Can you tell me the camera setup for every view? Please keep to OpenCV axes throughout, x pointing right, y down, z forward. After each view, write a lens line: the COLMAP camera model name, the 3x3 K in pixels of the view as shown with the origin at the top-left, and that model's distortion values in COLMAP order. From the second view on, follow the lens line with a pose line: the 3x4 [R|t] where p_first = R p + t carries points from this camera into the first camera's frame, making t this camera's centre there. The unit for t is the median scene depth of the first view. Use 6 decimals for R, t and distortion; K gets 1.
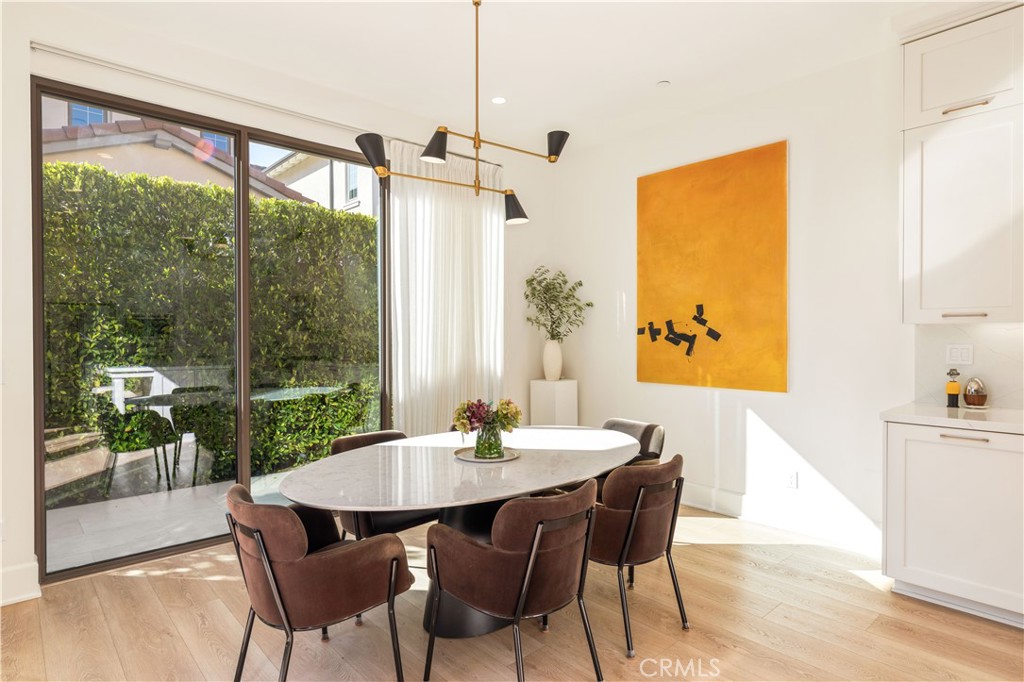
lens RADIAL K [[553.2, 0, 509.1], [0, 553.2, 338.1], [0, 0, 1]] dist [0.013603, -0.002029]
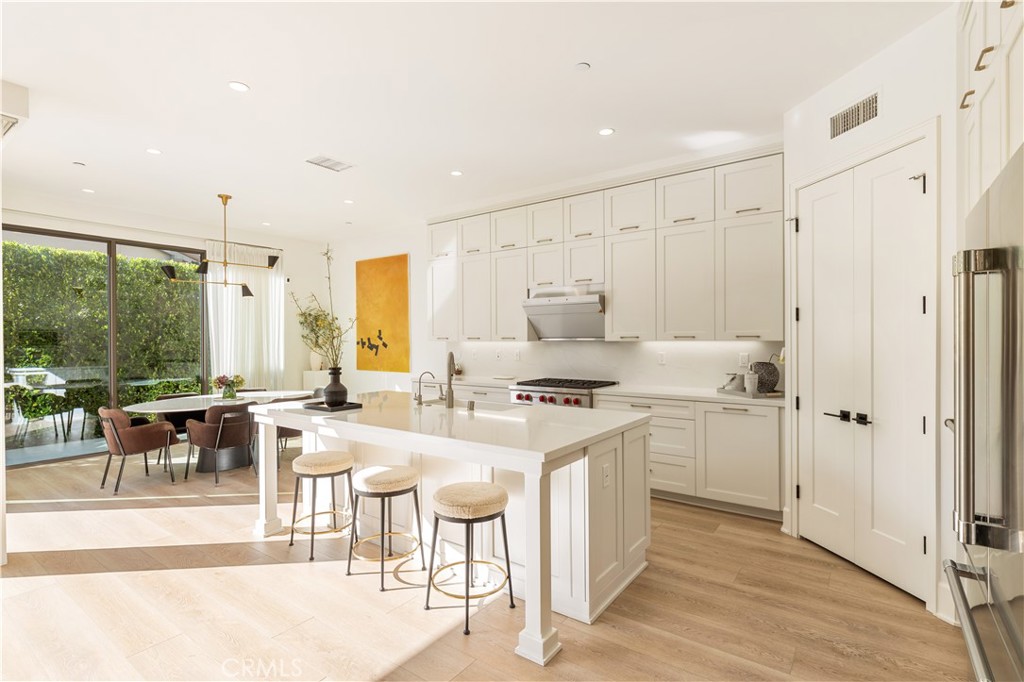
lens RADIAL K [[487.1, 0, 513.7], [0, 487.1, 339.6], [0, 0, 1]] dist [-0.000872, -0.000078]
pose [[0.977204, -0.003683, 0.212273, 0.414656], [0.004740, 0.999979, -0.004468, -0.014714], [-0.212252, 0.005372, 0.977200, -0.749874]]
